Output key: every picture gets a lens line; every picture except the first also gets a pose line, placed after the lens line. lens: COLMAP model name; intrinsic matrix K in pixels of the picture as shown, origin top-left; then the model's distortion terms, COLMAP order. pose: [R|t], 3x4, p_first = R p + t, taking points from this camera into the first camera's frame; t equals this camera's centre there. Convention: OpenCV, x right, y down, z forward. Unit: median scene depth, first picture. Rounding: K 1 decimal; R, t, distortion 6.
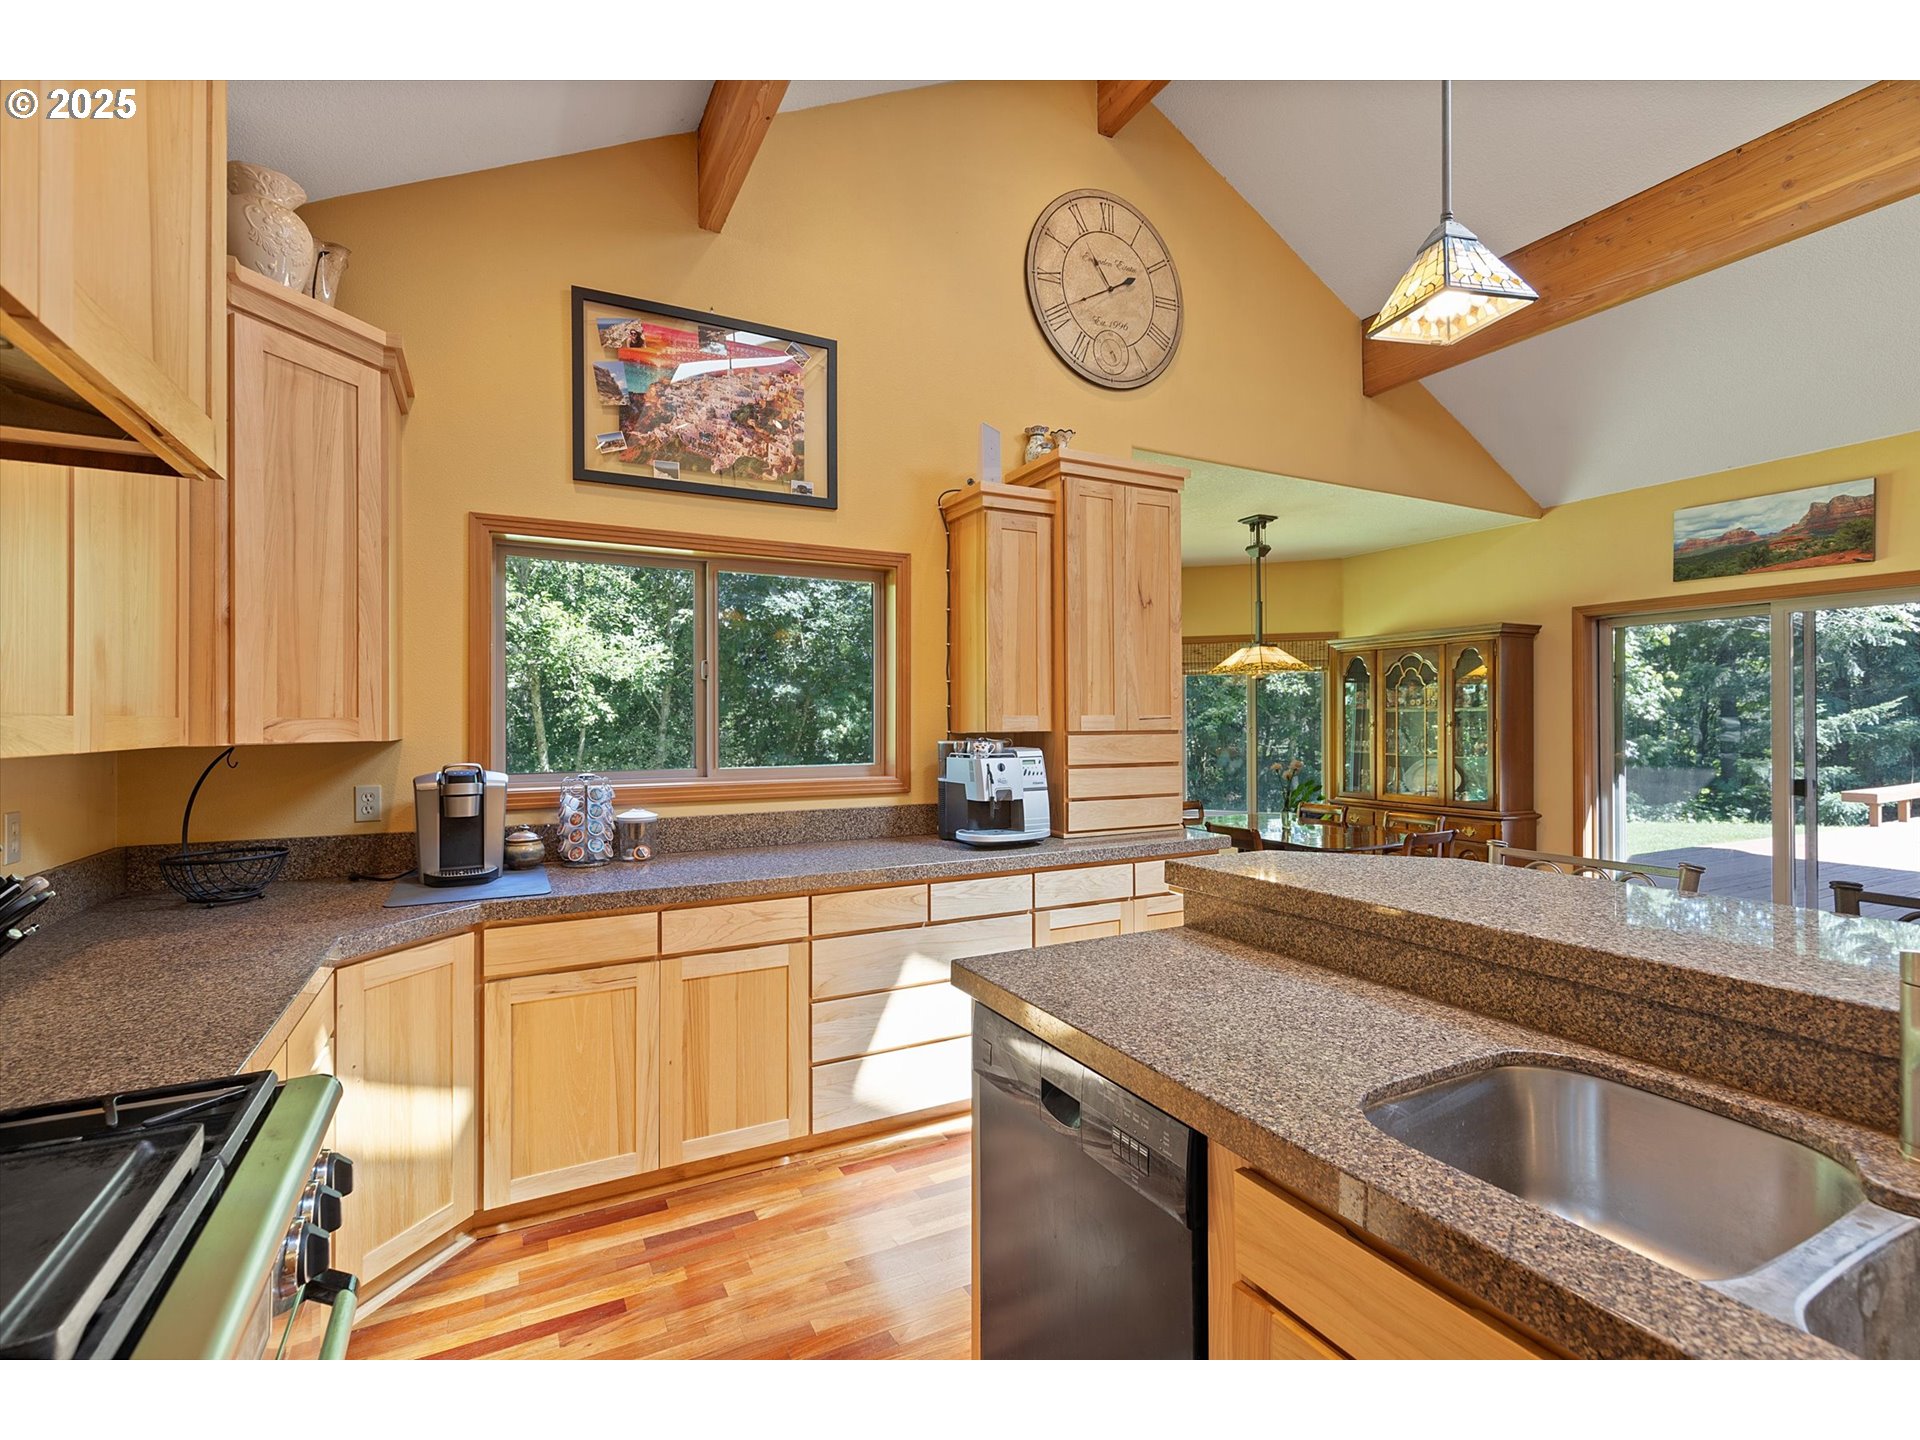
lens RADIAL K [[871.2, 0, 953.1], [0, 871.2, 717.4], [0, 0, 1]] dist [0.008169, -0.002127]
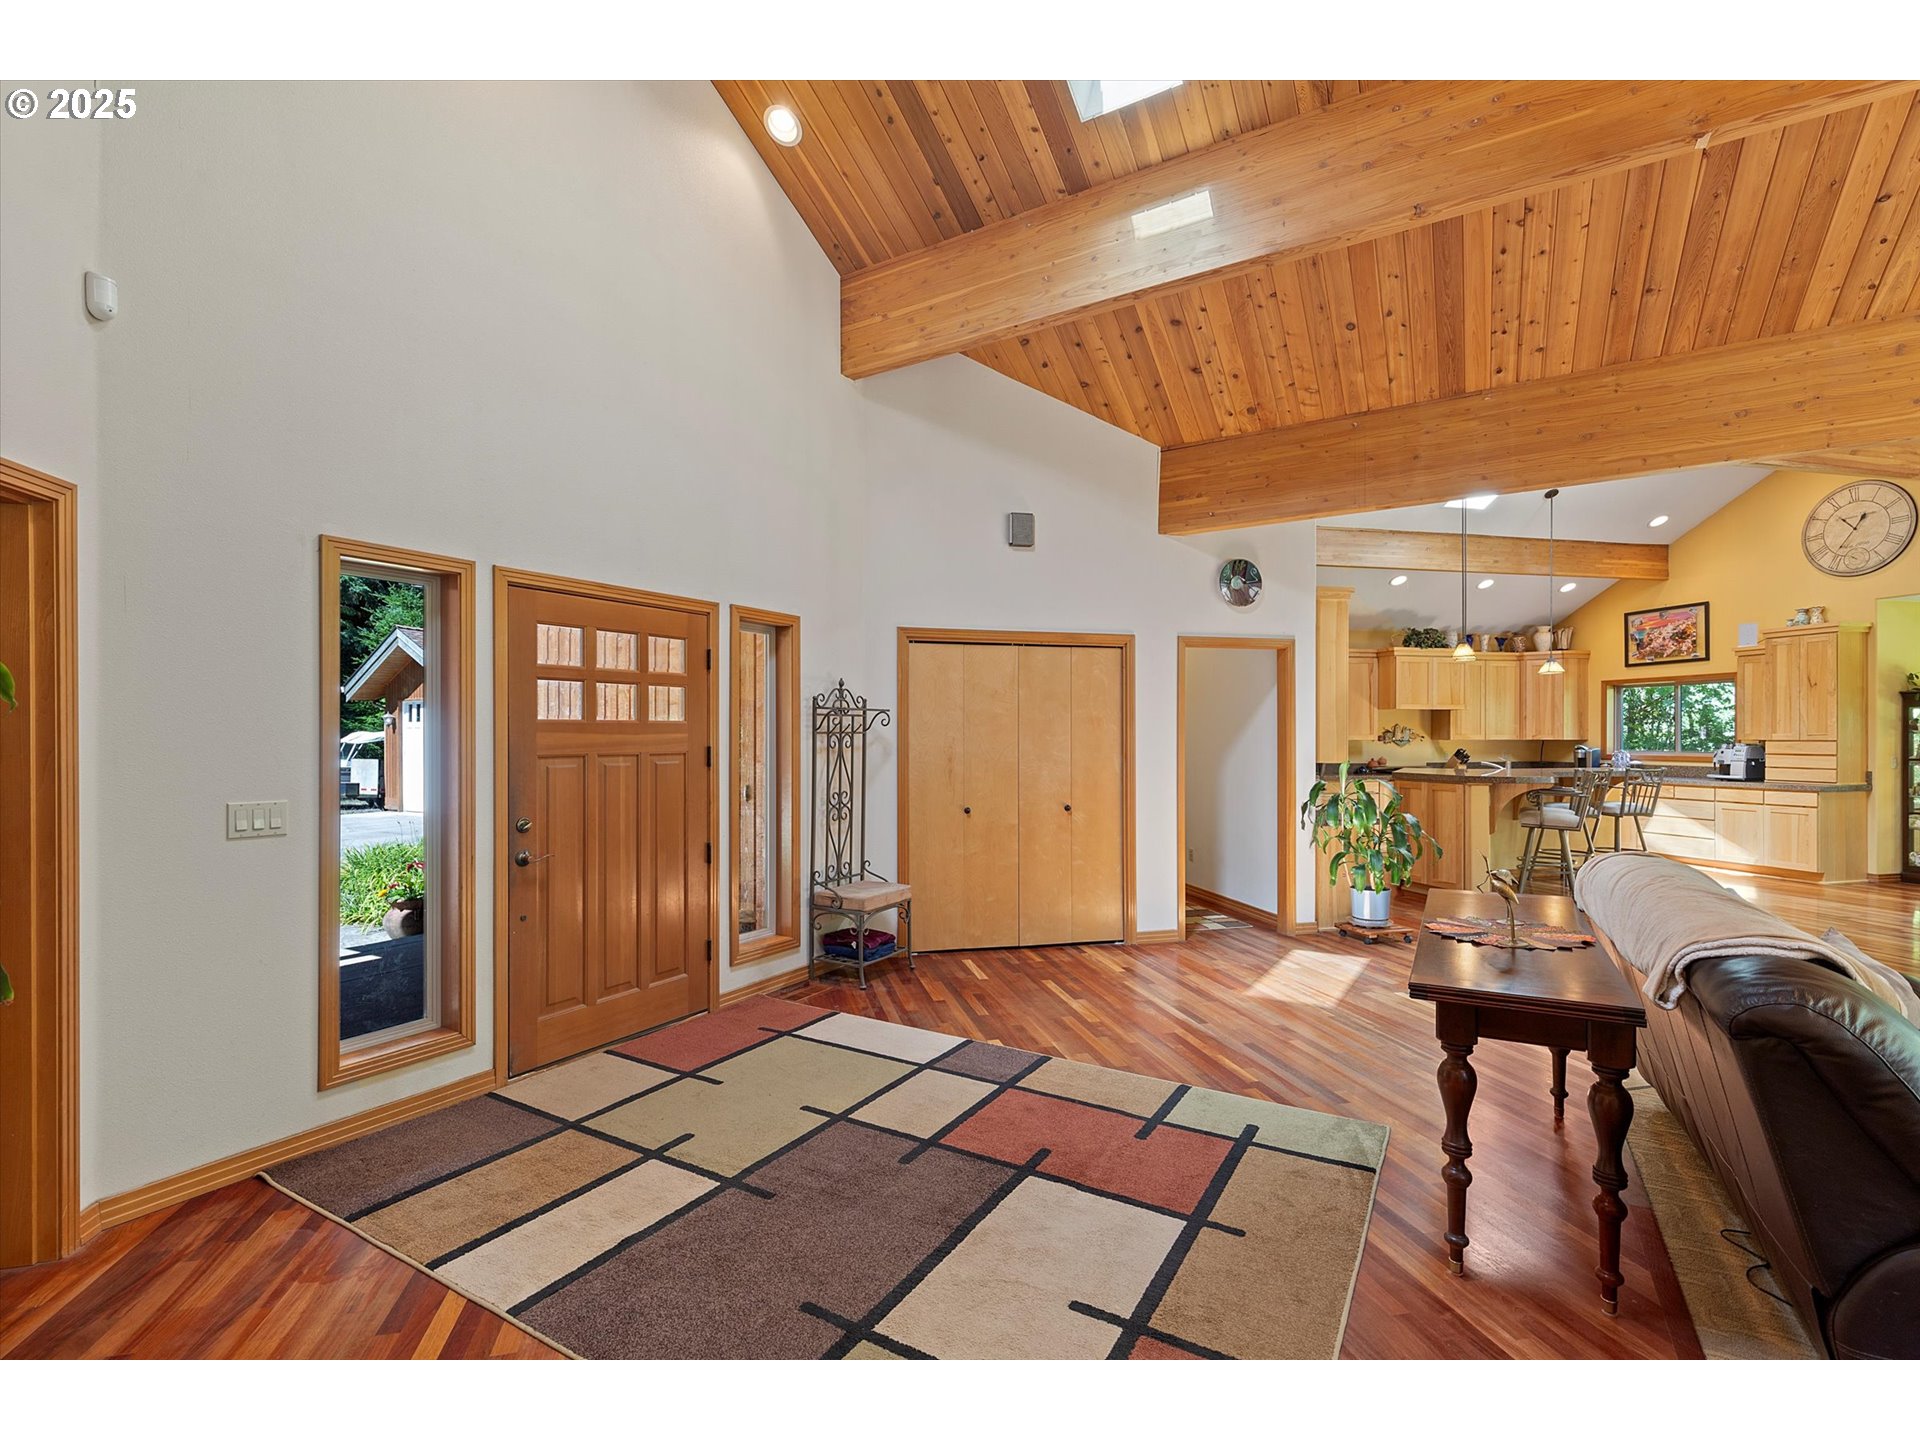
lens RADIAL K [[871.2, 0, 952.0], [0, 871.2, 739.5], [0, 0, 1]] dist [0.008169, -0.002127]
pose [[-0.254858, 0.009660, -0.966930, 3.121240], [0.007539, 0.999940, 0.008003, -0.022449], [0.966949, -0.005251, -0.254915, -0.629228]]
